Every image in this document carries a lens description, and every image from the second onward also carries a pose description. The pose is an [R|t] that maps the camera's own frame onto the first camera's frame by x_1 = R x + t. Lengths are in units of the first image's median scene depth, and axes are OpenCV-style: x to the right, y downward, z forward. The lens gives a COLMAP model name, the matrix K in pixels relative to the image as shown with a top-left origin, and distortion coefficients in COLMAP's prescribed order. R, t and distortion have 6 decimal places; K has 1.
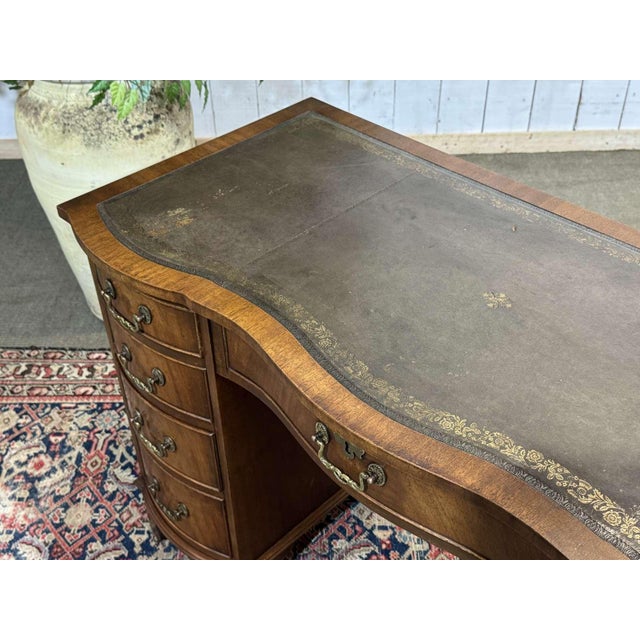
lens RADIAL K [[791.3, 0, 319.2], [0, 791.3, 320.3], [0, 0, 1]] dist [0.095618, 0.000000]
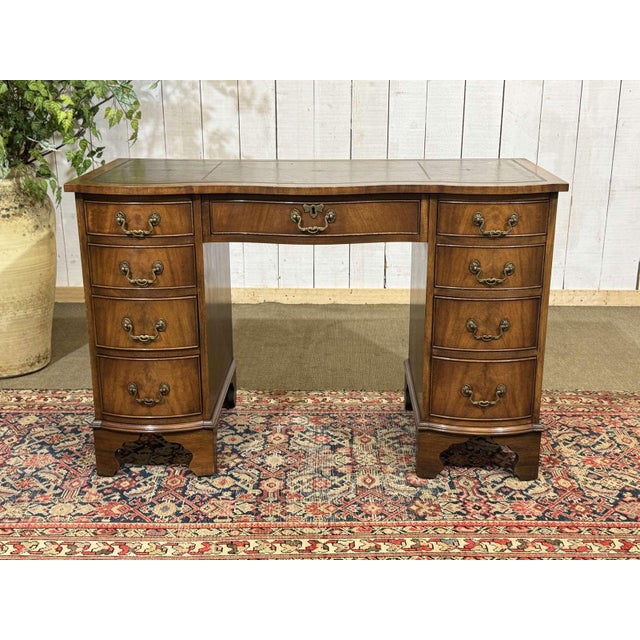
lens RADIAL K [[853.3, 0, 314.6], [0, 853.3, 323.5], [0, 0, 1]] dist [0.120509, 0.000000]
pose [[0.999689, 0.023221, -0.009069, 0.347379], [-0.024926, 0.925163, -0.378752, 0.525430], [-0.000404, 0.378860, 0.925454, -0.371348]]
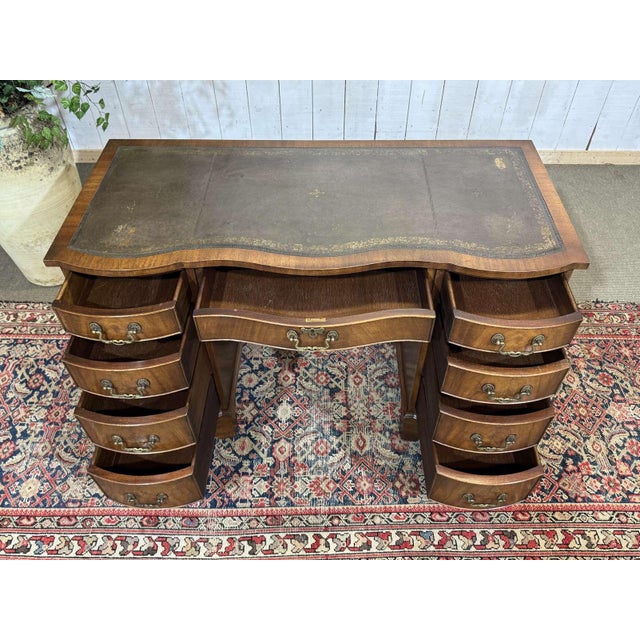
lens RADIAL K [[531.3, 0, 317.6], [0, 531.3, 319.9], [0, 0, 1]] dist [0.084504, -0.118550]
pose [[0.999916, 0.011911, 0.005119, 0.334595], [-0.012493, 0.990769, 0.134985, -0.090098], [-0.003464, -0.135037, 0.990834, -0.046111]]
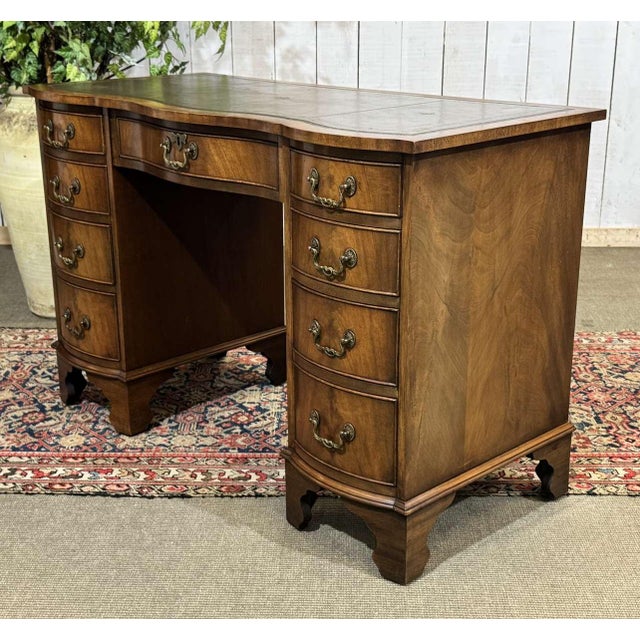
lens RADIAL K [[1011.7, 0, 314.9], [0, 1011.7, 328.4], [0, 0, 1]] dist [0.127158, 0.000000]
pose [[0.999600, 0.021687, -0.018154, 0.186672], [-0.026731, 0.934121, -0.355955, 0.646271], [0.009239, 0.356298, 0.934327, -0.449074]]
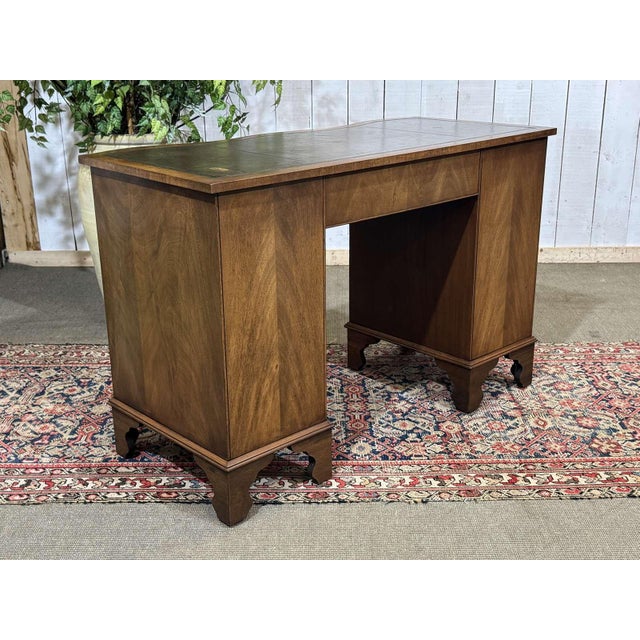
lens RADIAL K [[853.3, 0, 322.2], [0, 853.3, 329.1], [0, 0, 1]] dist [0.120509, 0.000000]
pose [[0.999948, 0.009641, 0.003312, 0.073568], [-0.007930, 0.939824, -0.341567, 0.584608], [-0.006406, 0.341523, 0.939852, -0.429357]]
